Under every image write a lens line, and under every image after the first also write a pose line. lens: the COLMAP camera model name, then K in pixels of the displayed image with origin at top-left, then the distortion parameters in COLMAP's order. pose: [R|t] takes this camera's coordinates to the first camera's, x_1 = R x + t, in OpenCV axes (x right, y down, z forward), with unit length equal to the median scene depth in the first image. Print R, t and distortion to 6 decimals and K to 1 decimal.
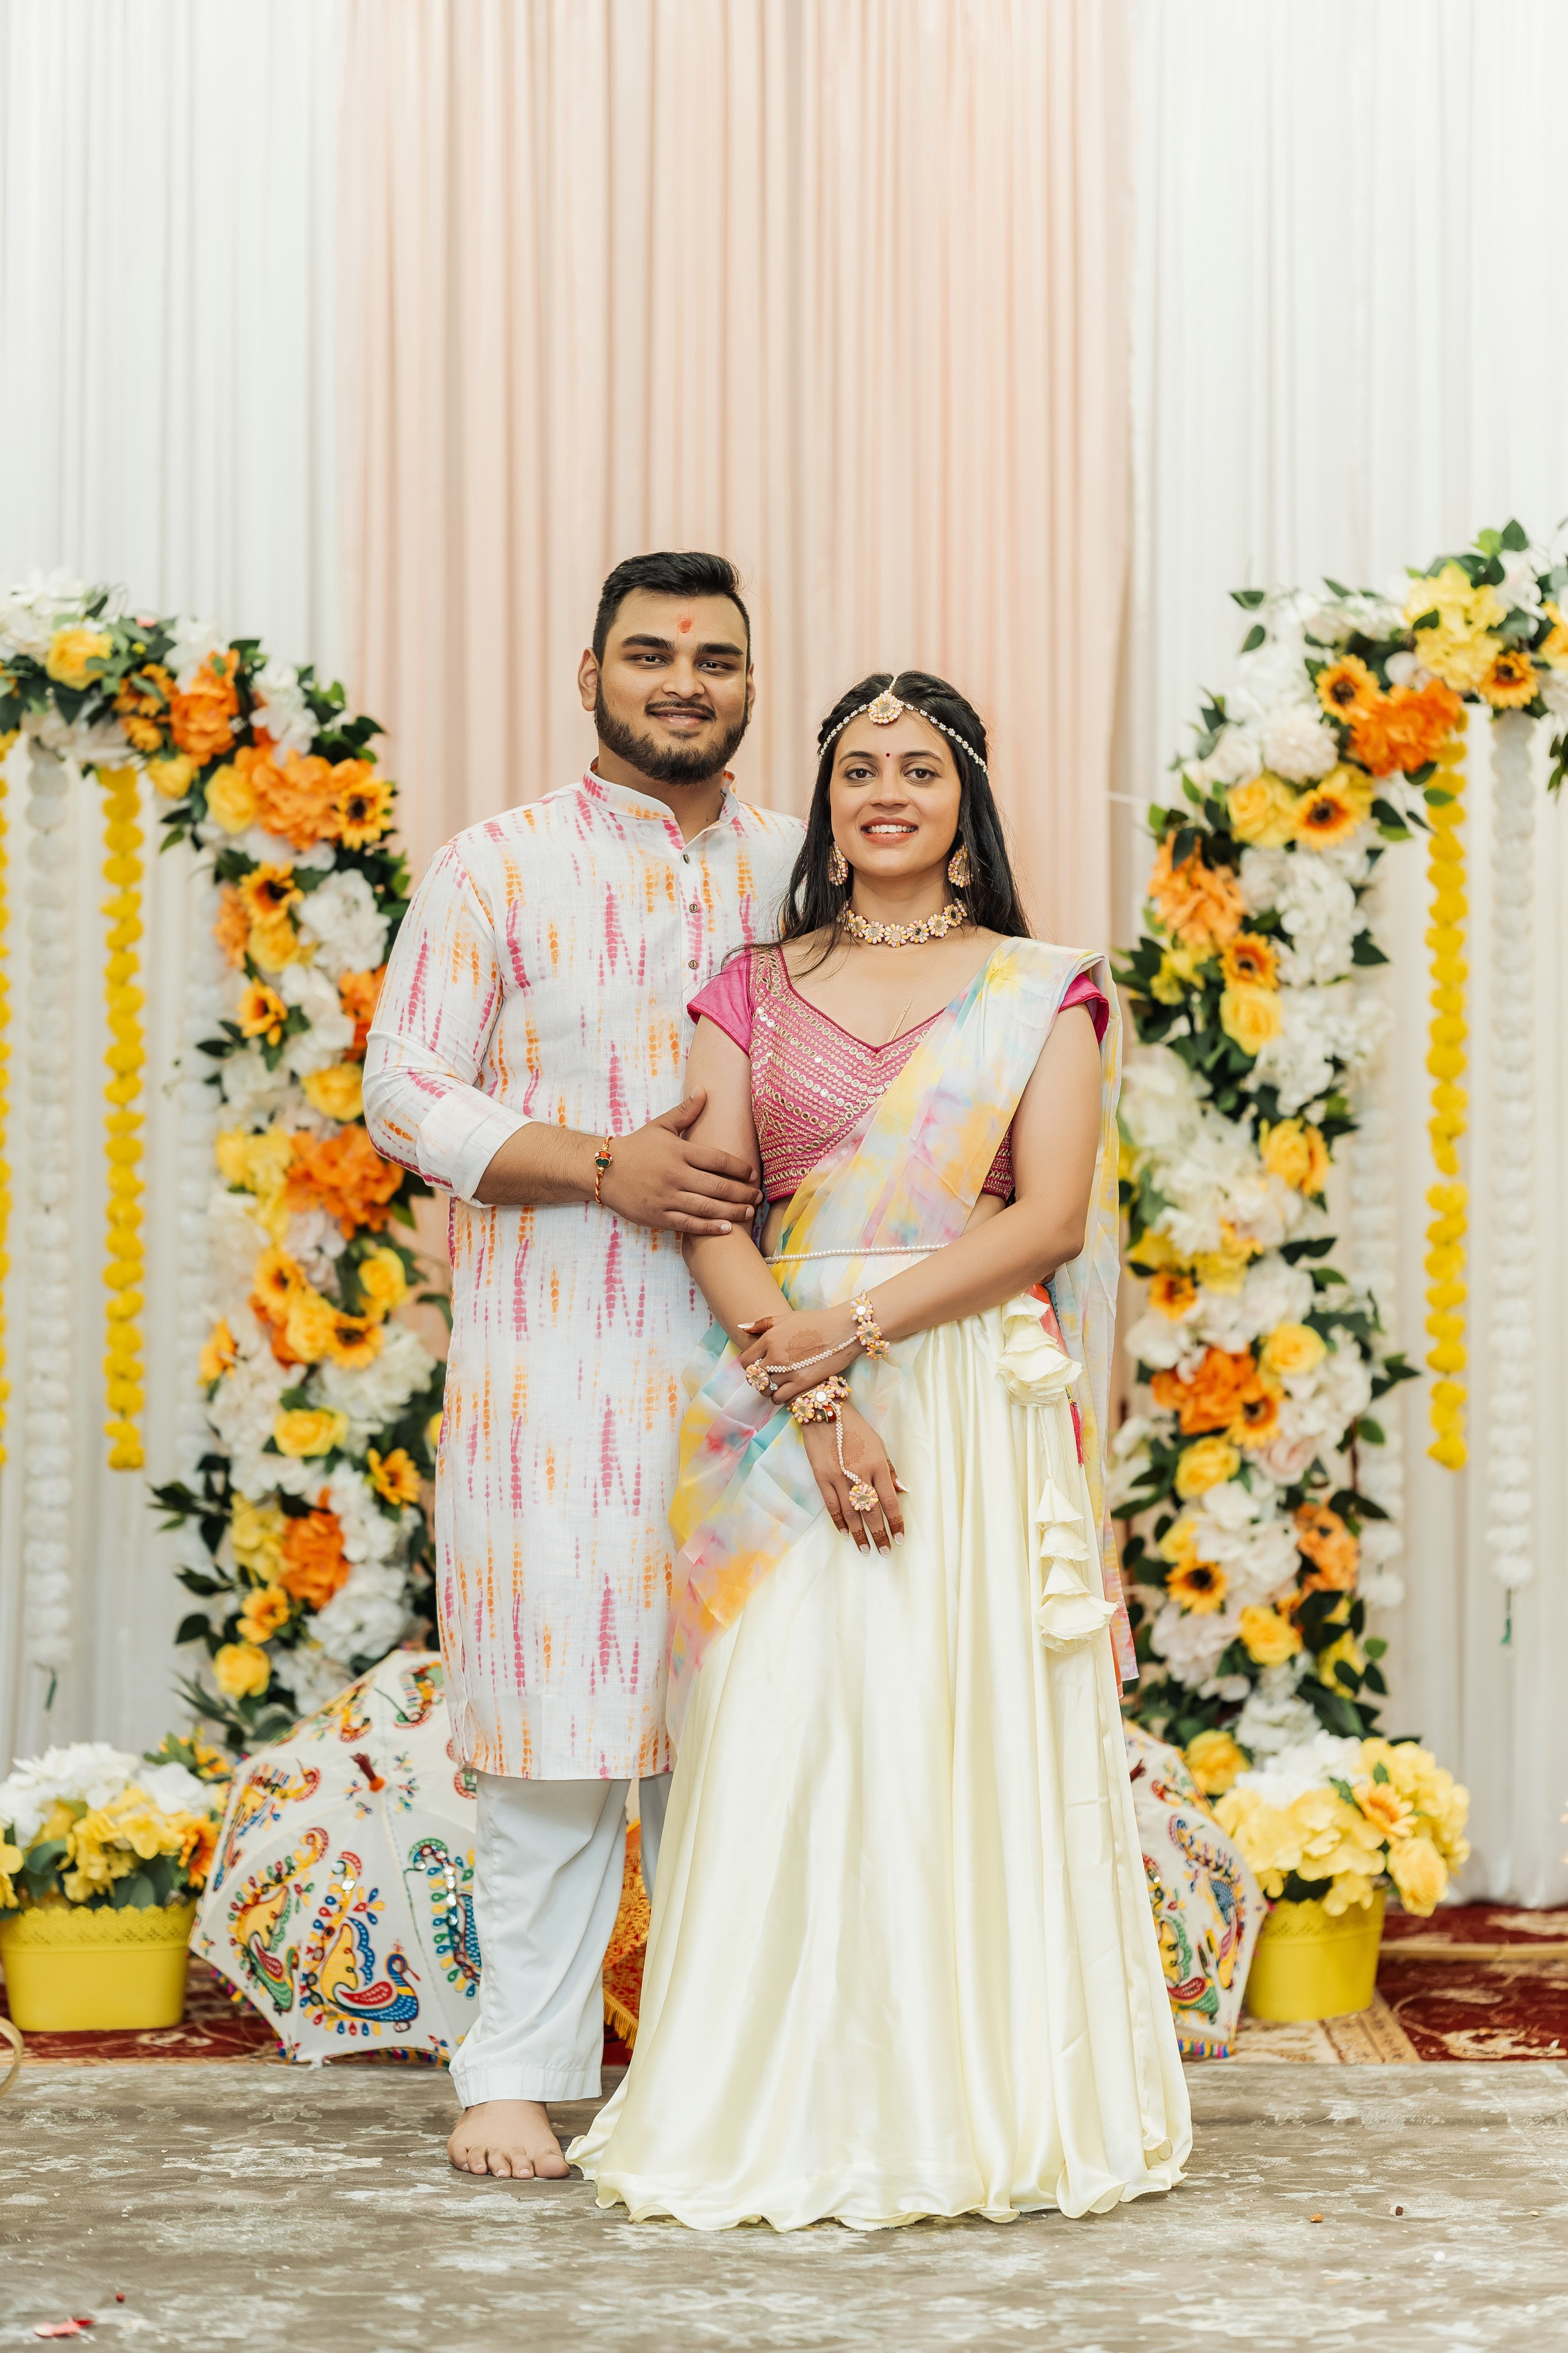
lens RADIAL K [[5975.6, 0, 815.9], [0, 5975.6, 1199.8], [0, 0, 1]] dist [0.030244, 0.000000]
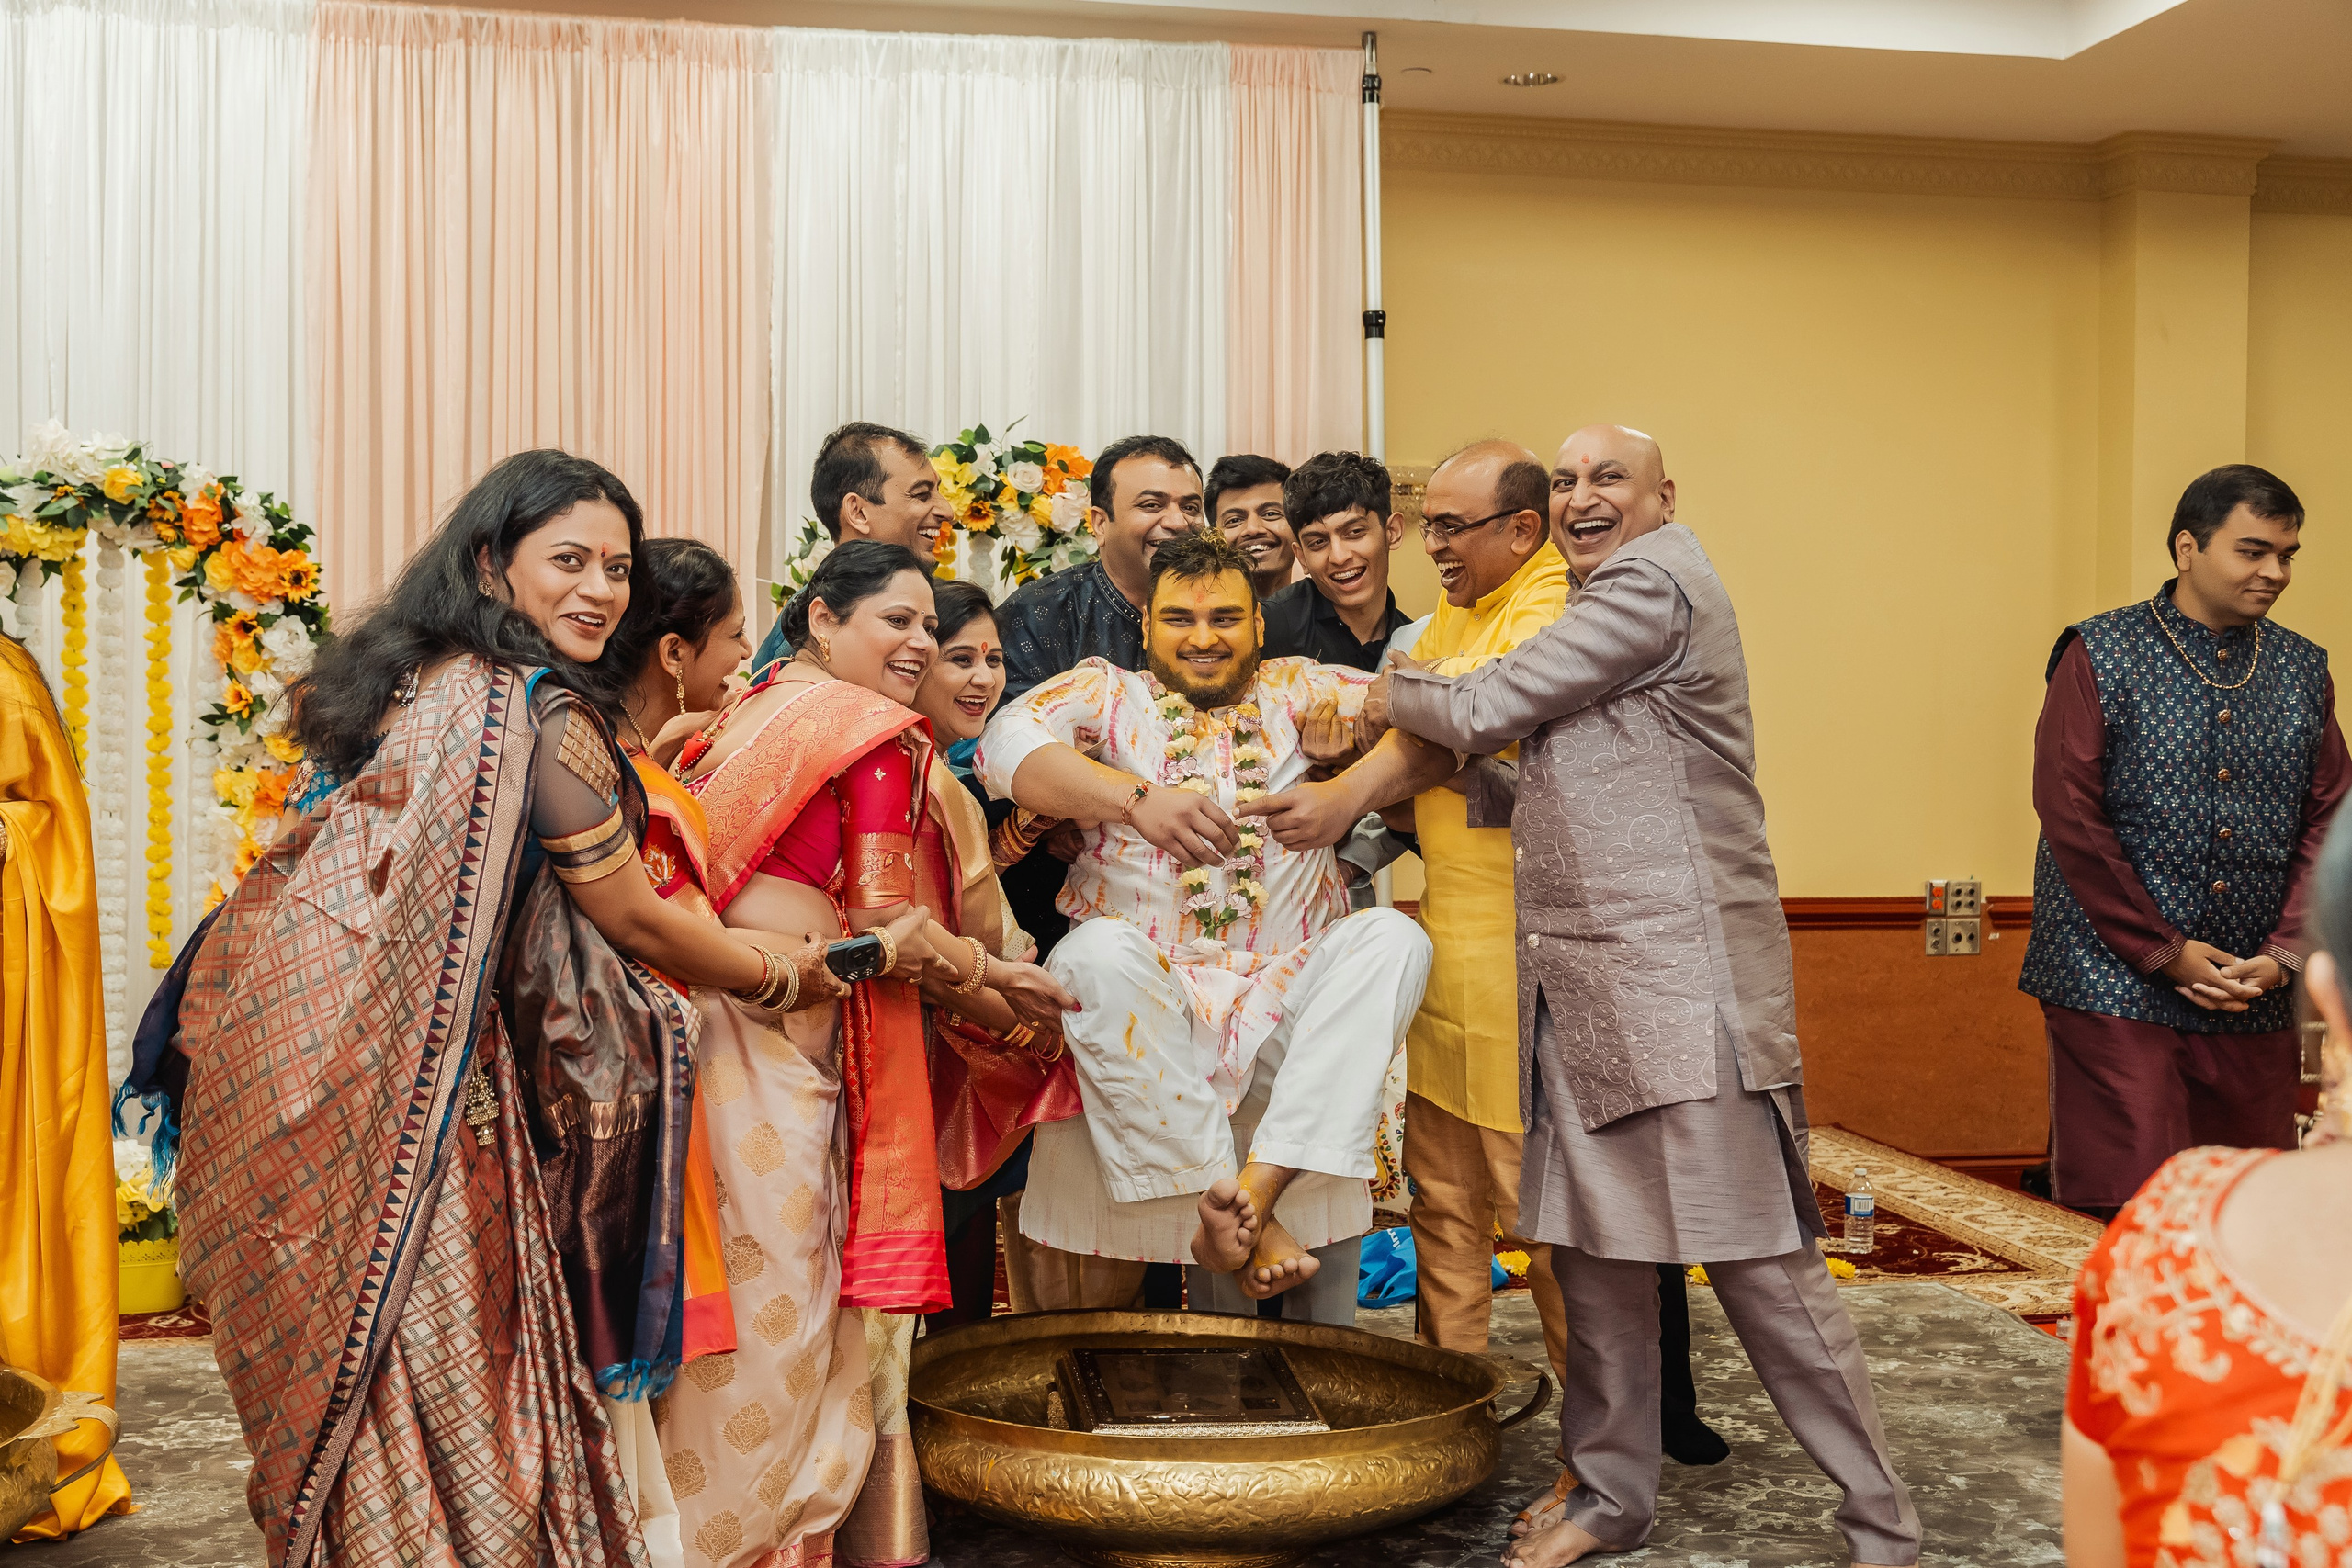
lens RADIAL K [[2605.0, 0, 1171.0], [0, 2605.0, 787.3], [0, 0, 1]] dist [-0.013923, 0.000000]
pose [[0.983445, 0.001586, 0.181201, 0.032587], [-0.004503, 0.999867, 0.015690, -0.019208], [-0.181152, -0.016246, 0.983321, 0.233018]]
